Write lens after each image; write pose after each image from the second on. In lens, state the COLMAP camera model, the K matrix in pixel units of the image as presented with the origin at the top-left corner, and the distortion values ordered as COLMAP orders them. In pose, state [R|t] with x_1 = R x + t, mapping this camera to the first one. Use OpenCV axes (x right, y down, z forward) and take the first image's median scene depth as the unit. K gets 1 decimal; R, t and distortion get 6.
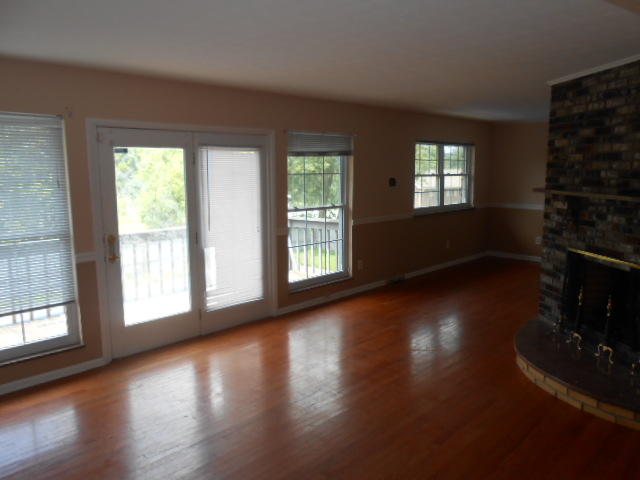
lens RADIAL K [[490.4, 0, 322.9], [0, 490.4, 243.2], [0, 0, 1]] dist [-0.084654, 0.031132]
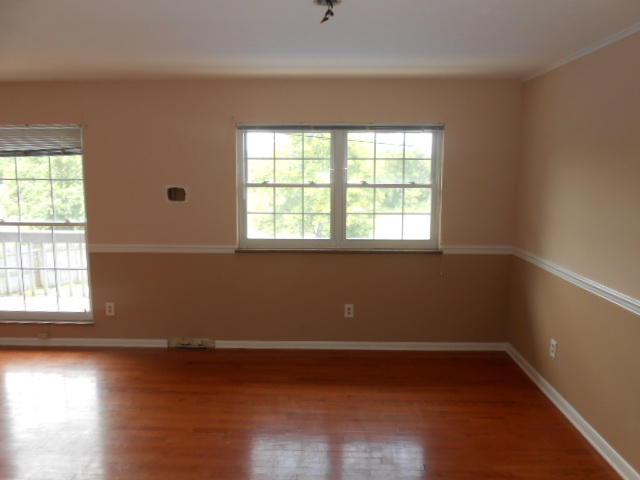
lens RADIAL K [[490.4, 0, 319.9], [0, 490.4, 239.5], [0, 0, 1]] dist [-0.084654, 0.031132]
pose [[0.701600, 0.116776, -0.702937, 1.259856], [-0.118456, 0.991868, 0.046544, -0.203444], [0.702656, 0.050612, 0.709727, 1.177682]]
